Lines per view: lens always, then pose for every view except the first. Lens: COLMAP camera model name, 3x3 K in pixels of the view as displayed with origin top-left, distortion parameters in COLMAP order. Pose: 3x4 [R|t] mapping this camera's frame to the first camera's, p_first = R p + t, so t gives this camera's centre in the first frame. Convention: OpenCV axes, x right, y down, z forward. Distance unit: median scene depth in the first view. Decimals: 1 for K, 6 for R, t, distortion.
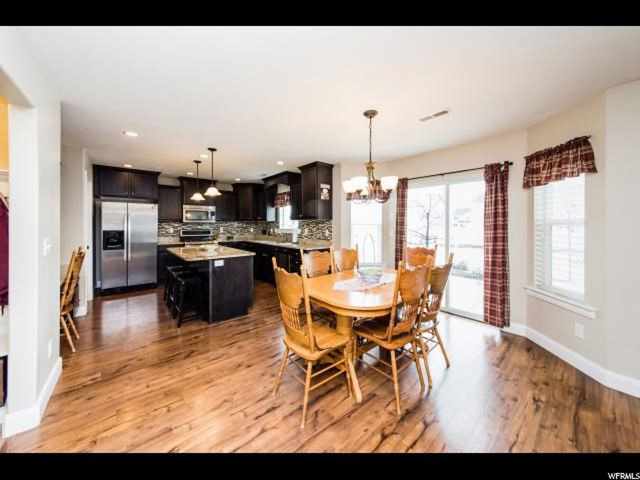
lens RADIAL K [[229.3, 0, 296.4], [0, 229.3, 225.9], [0, 0, 1]] dist [-0.000658, -0.000033]
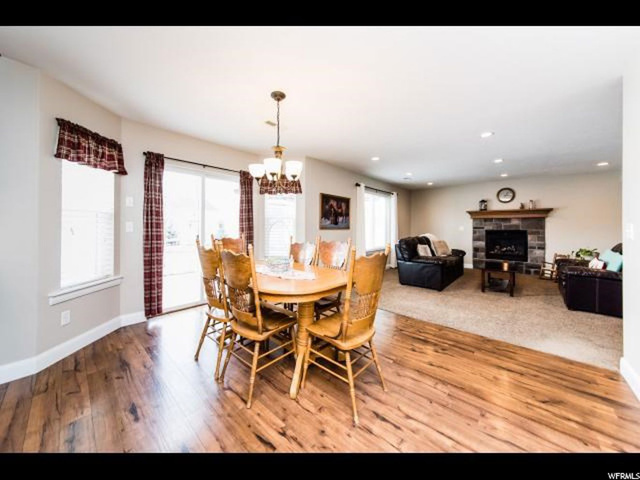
lens RADIAL K [[245.9, 0, 322.8], [0, 245.9, 226.5], [0, 0, 1]] dist [-0.000540, -0.000039]
pose [[-0.231198, 0.005857, 0.972889, -0.348480], [0.002761, 0.999982, -0.005364, 0.030546], [-0.972903, 0.001446, -0.231210, 0.514304]]
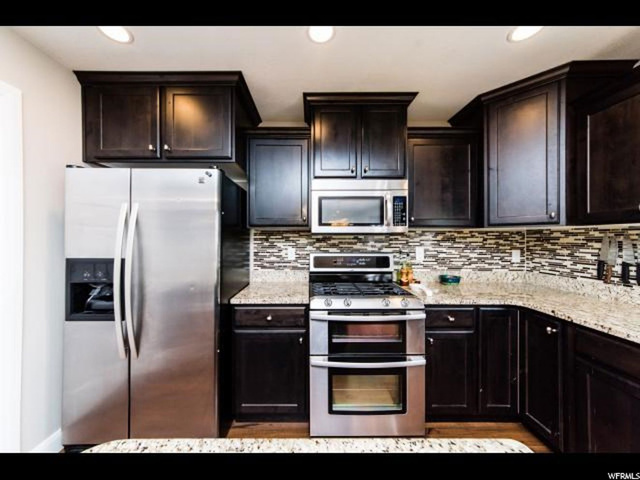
lens RADIAL K [[224.7, 0, 308.7], [0, 224.7, 237.5], [0, 0, 1]] dist [0.000378, 0.000045]
pose [[0.804660, -0.001054, -0.593735, -0.382897], [-0.003355, 0.999974, -0.006322, -0.007429], [0.593726, 0.007079, 0.804636, 0.925848]]
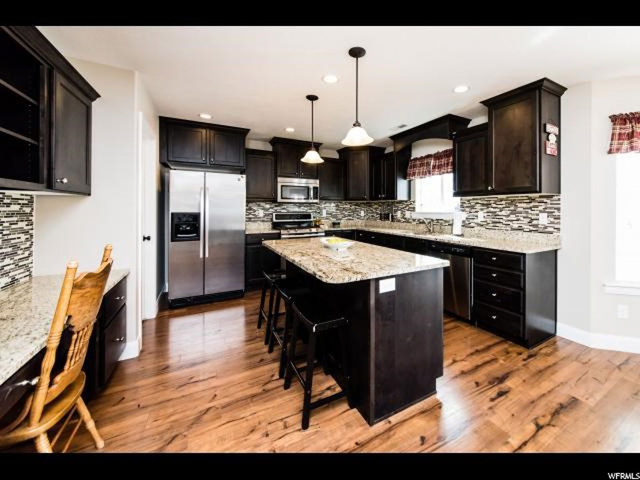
lens RADIAL K [[248.8, 0, 339.3], [0, 248.8, 209.3], [0, 0, 1]] dist [0.001675, 0.000104]
pose [[0.989123, 0.003681, -0.147047, -0.241522], [-0.003859, 0.999992, -0.000922, 0.009359], [0.147042, 0.001480, 0.989129, 0.339323]]
